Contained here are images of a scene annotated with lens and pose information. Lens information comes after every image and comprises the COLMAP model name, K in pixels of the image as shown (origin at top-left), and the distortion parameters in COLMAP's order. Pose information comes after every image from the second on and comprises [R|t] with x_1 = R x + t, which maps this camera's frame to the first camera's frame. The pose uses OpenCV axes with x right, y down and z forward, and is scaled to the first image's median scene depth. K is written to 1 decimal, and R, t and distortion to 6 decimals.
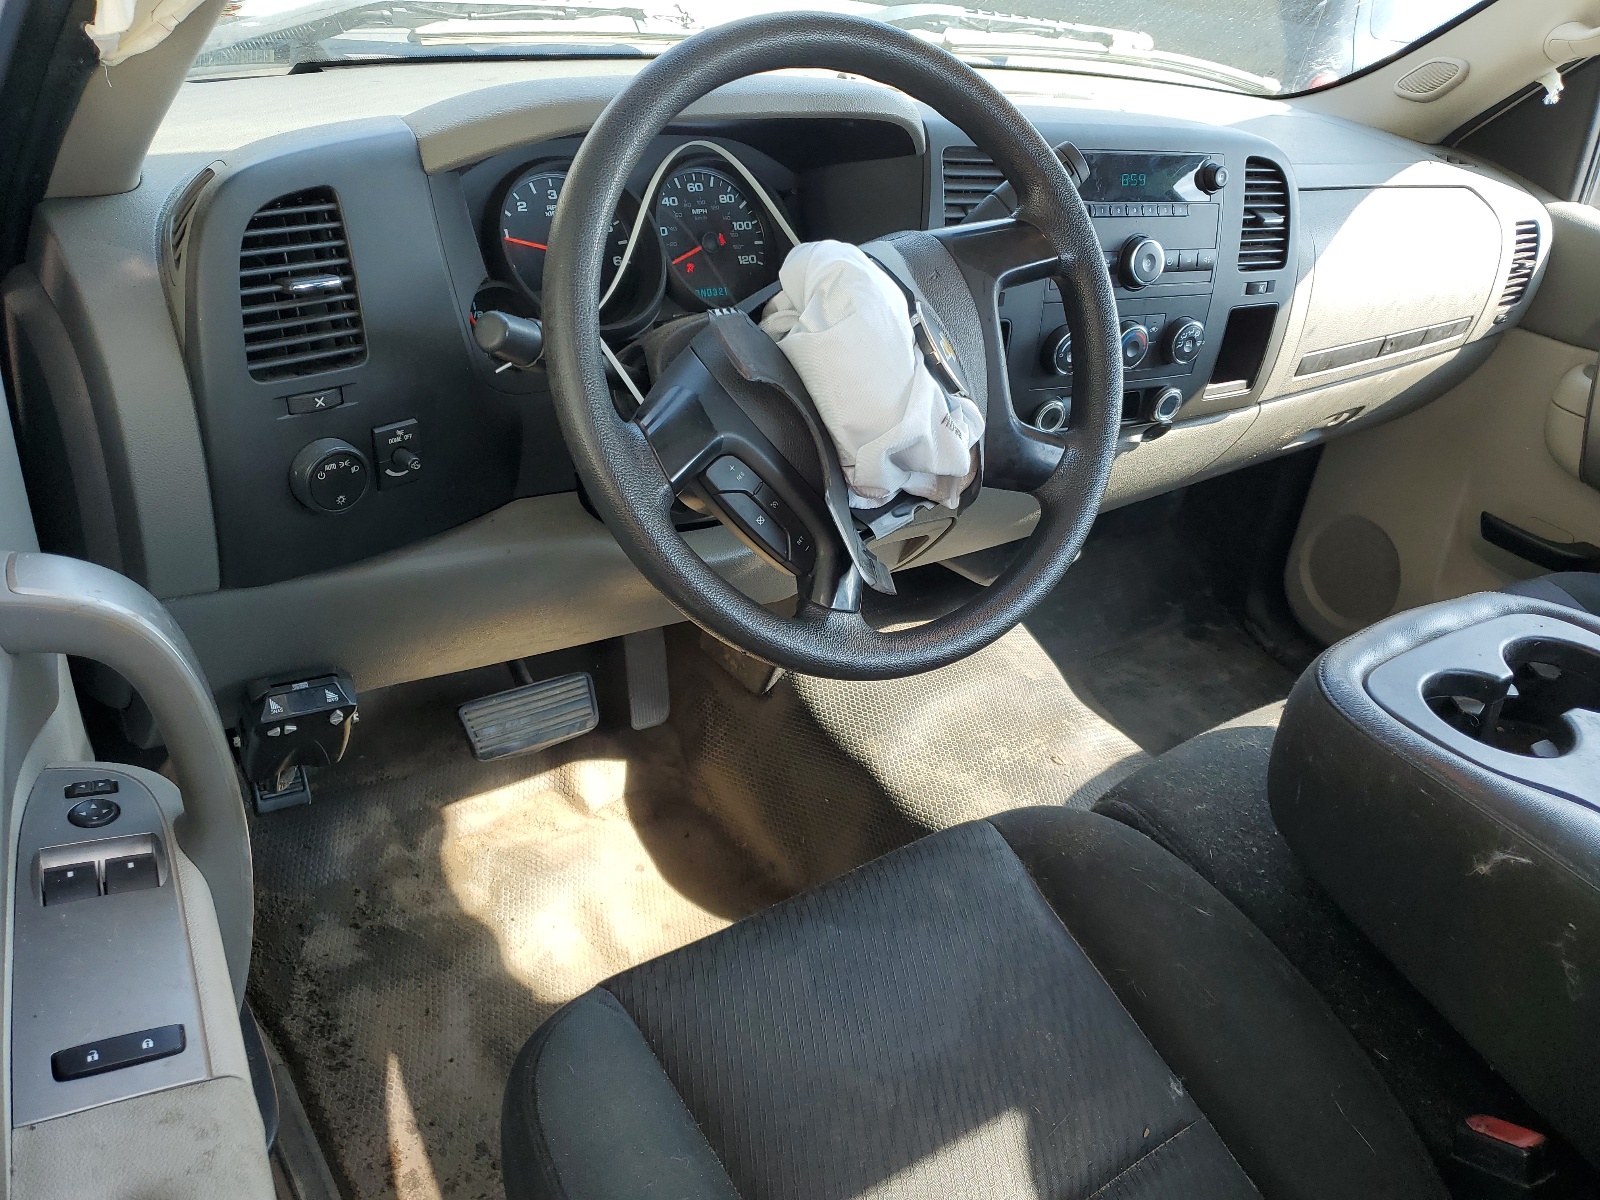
lens RADIAL K [[1244.1, 0, 800.0], [0, 1244.1, 600.0], [0, 0, 1]] dist [-0.003749, 0.011893]
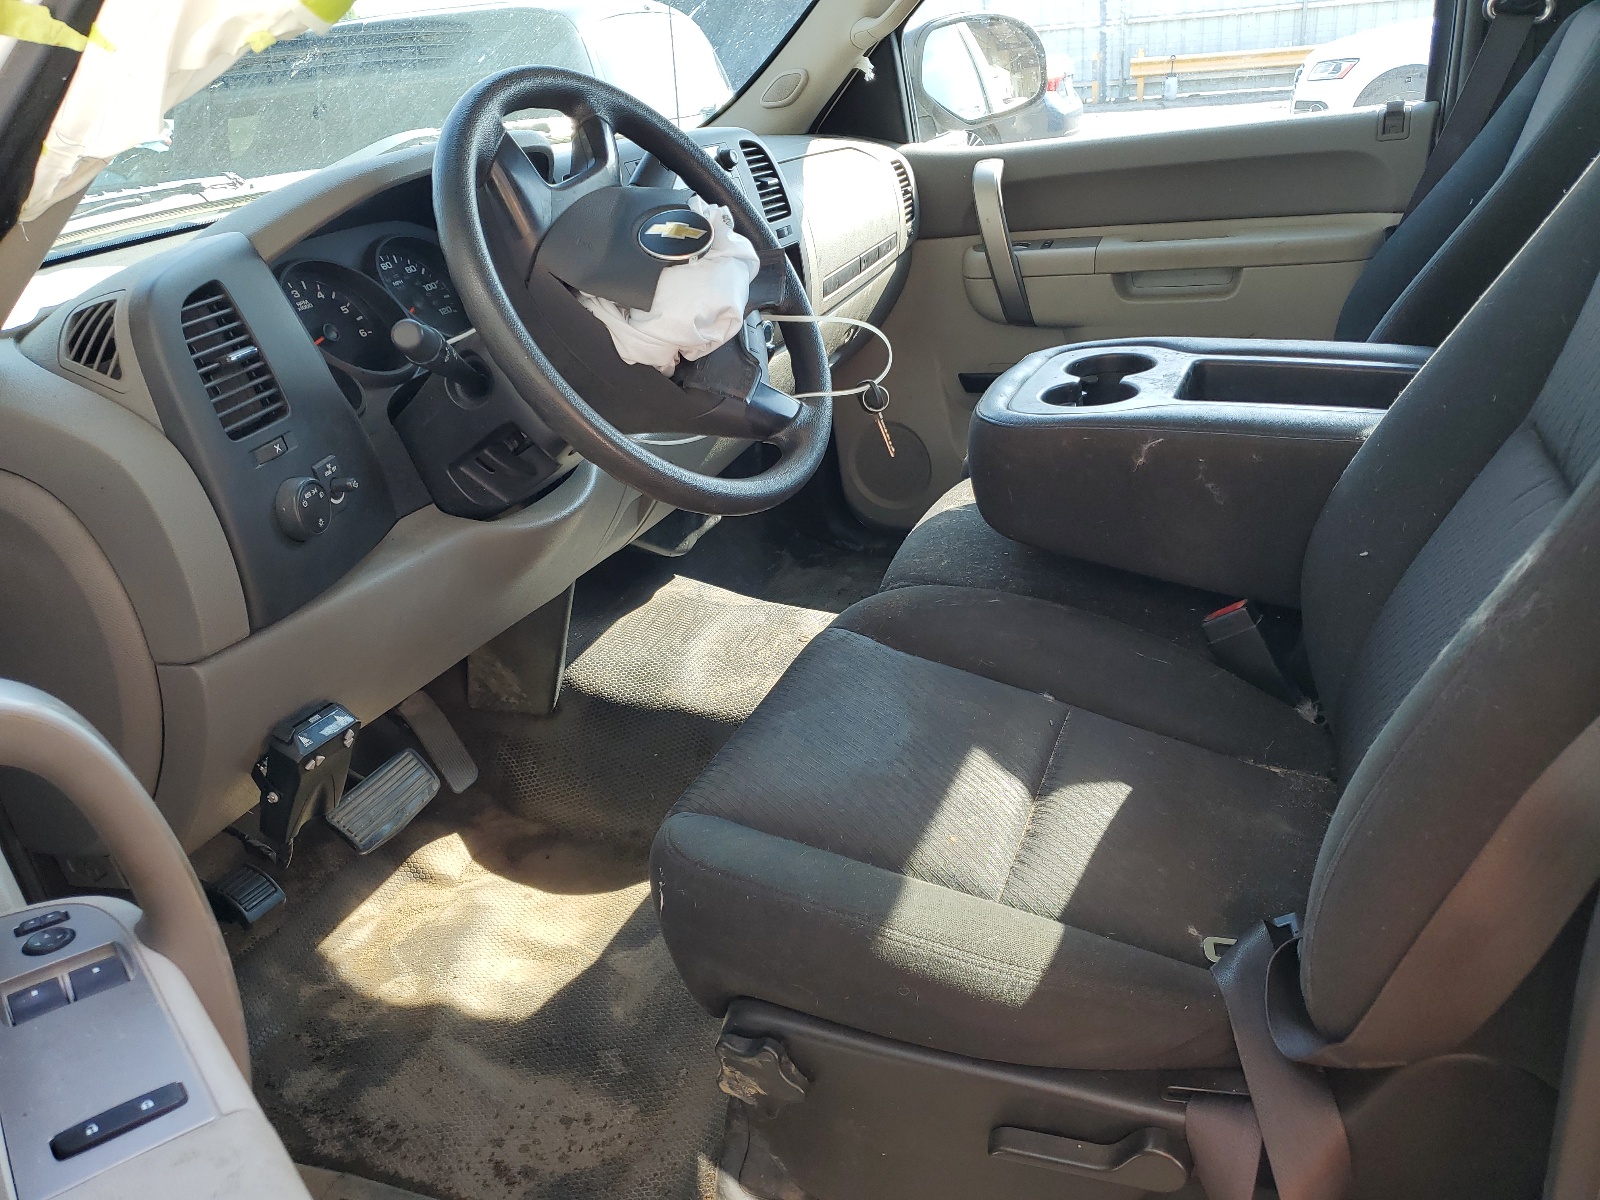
lens RADIAL K [[1244.1, 0, 800.0], [0, 1244.1, 600.0], [0, 0, 1]] dist [-0.003749, 0.011893]
pose [[0.822170, -0.406136, 0.398861, -0.308067], [0.450121, 0.892770, -0.018779, 0.133162], [-0.348465, 0.194975, 0.916819, -0.147921]]
